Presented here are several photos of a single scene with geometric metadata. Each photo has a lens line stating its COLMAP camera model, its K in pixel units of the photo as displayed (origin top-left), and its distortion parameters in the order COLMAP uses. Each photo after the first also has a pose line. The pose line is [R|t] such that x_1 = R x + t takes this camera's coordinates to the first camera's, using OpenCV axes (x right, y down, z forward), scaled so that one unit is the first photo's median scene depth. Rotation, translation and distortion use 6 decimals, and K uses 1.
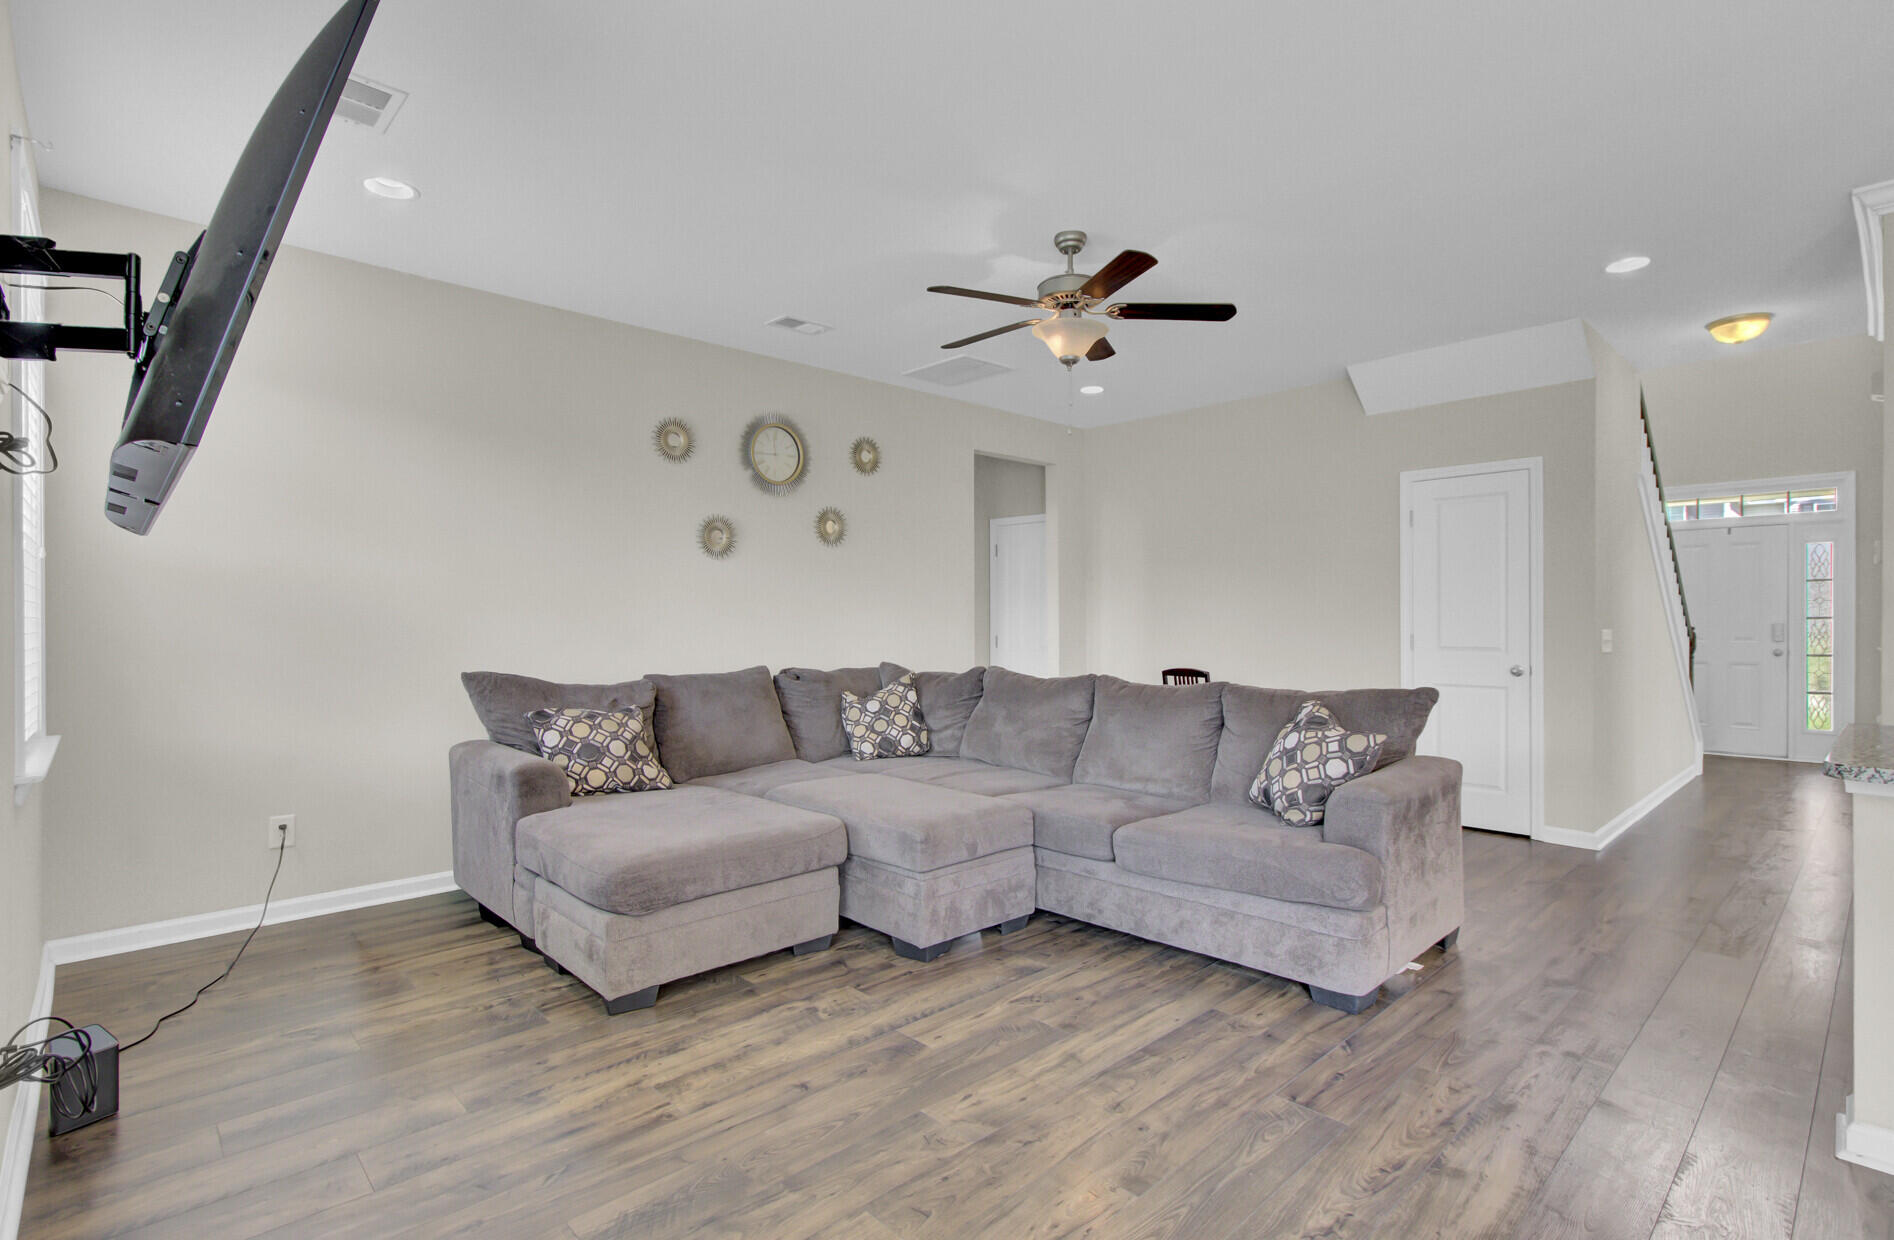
lens RADIAL K [[881.7, 0, 939.5], [0, 881.7, 625.6], [0, 0, 1]] dist [0.036084, 0.000373]
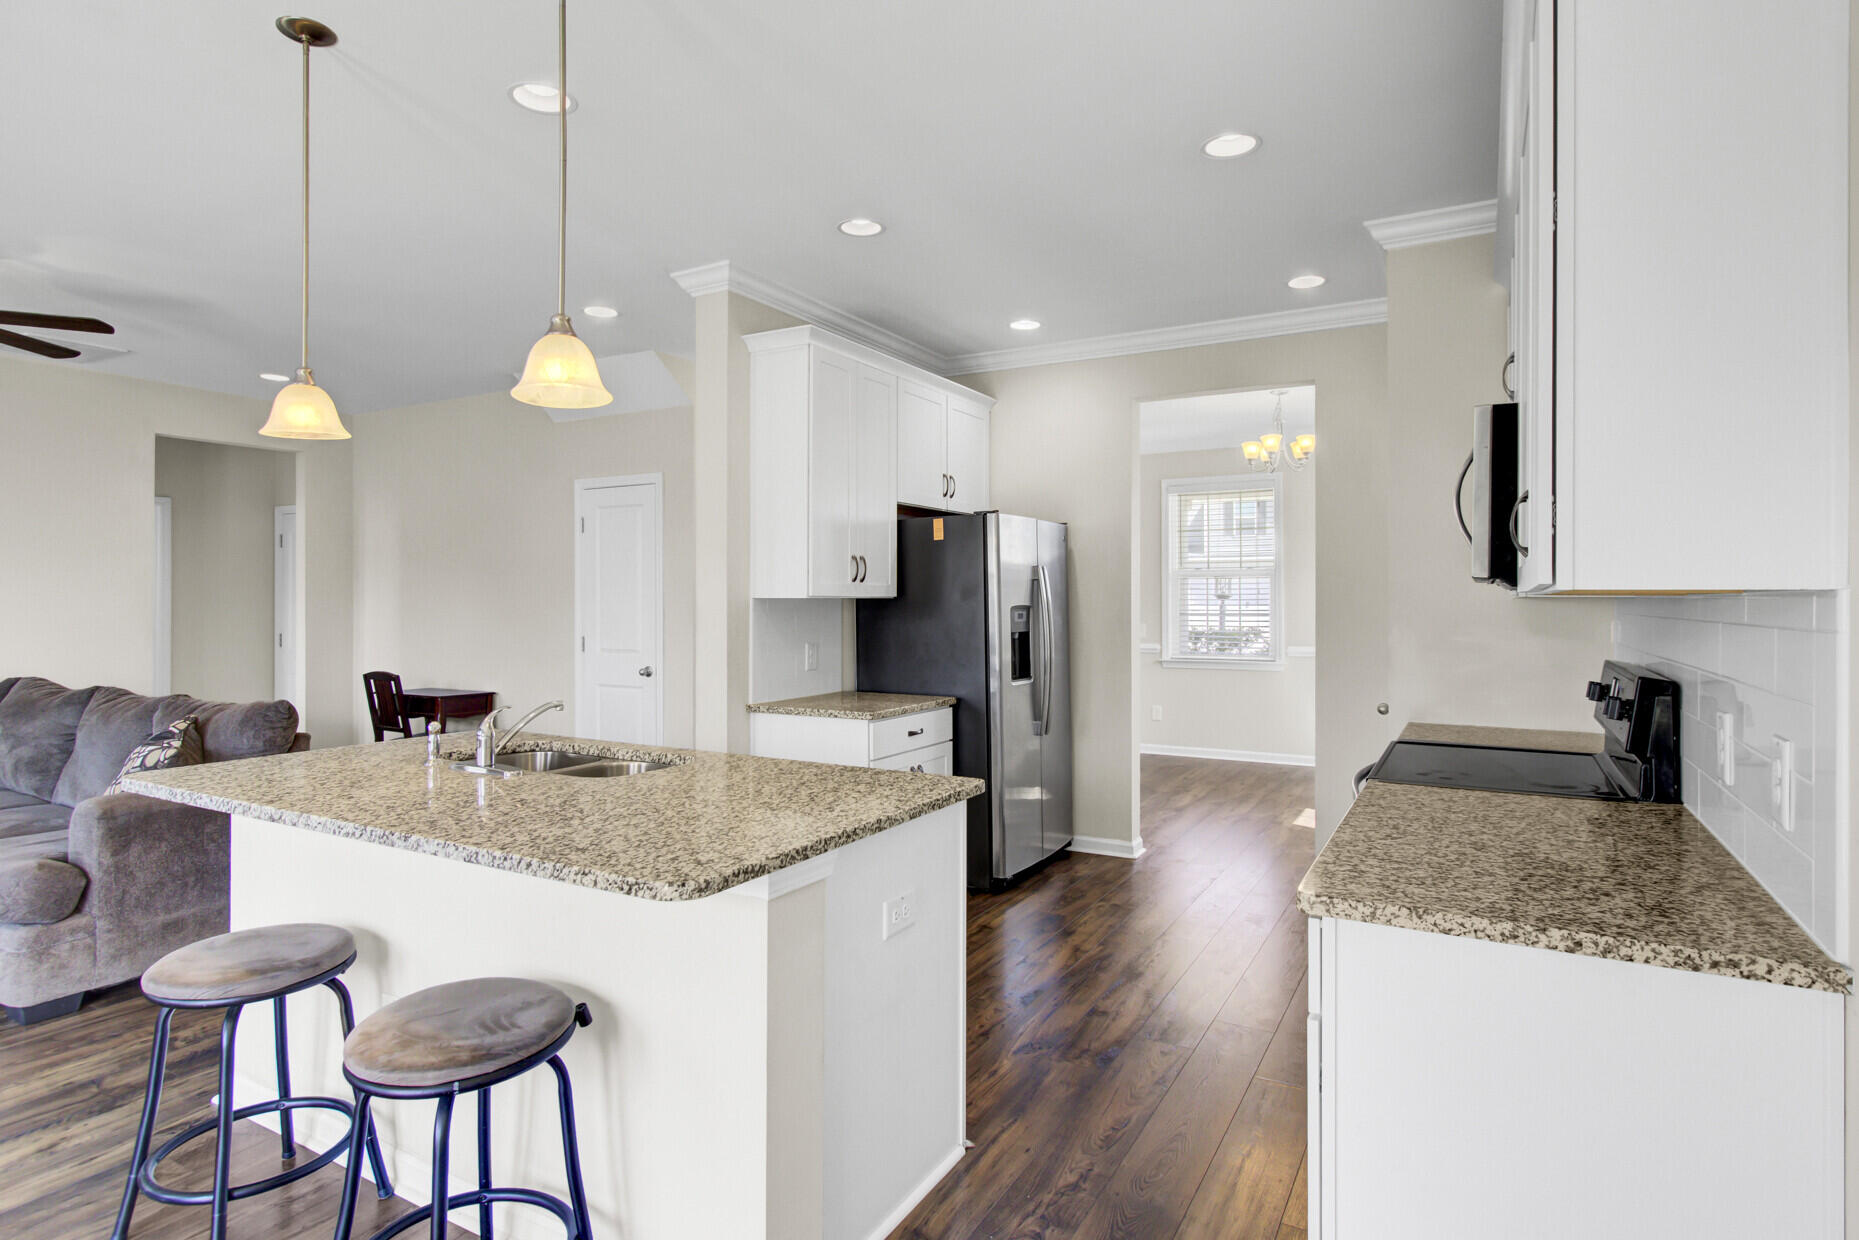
lens RADIAL K [[971.8, 0, 928.2], [0, 971.8, 614.6], [0, 0, 1]] dist [0.003973, -0.001260]
pose [[0.970085, -0.000583, 0.242767, 0.650778], [-0.005434, 0.999694, 0.024118, -0.045300], [-0.242707, -0.024715, 0.969785, -0.202053]]
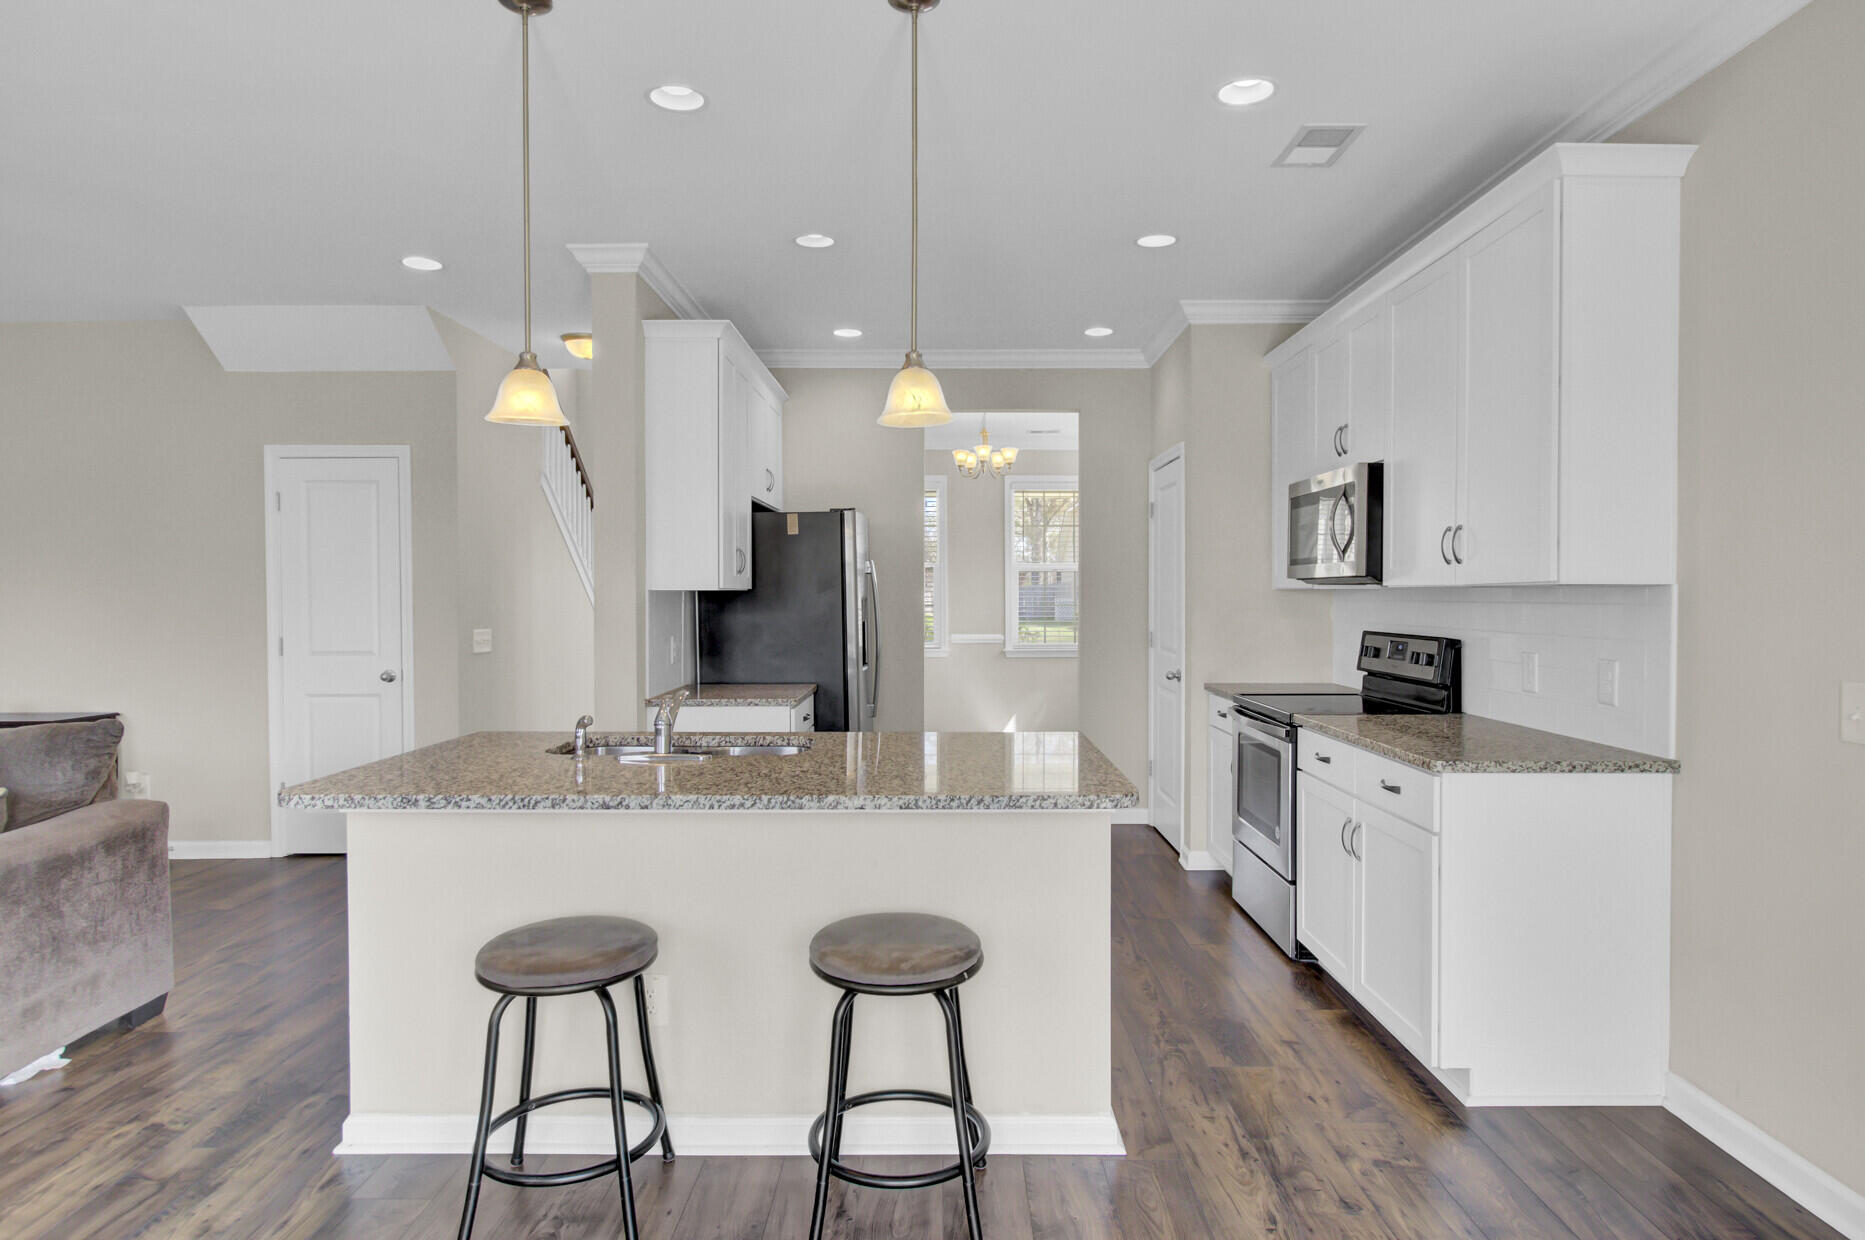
lens RADIAL K [[1067.3, 0, 932.6], [0, 1067.3, 611.9], [0, 0, 1]] dist [-0.009670, 0.000274]
pose [[0.730935, -0.010611, 0.682365, 0.295415], [-0.007555, 0.999692, 0.023638, -0.043610], [-0.682405, -0.022433, 0.730630, -0.171706]]
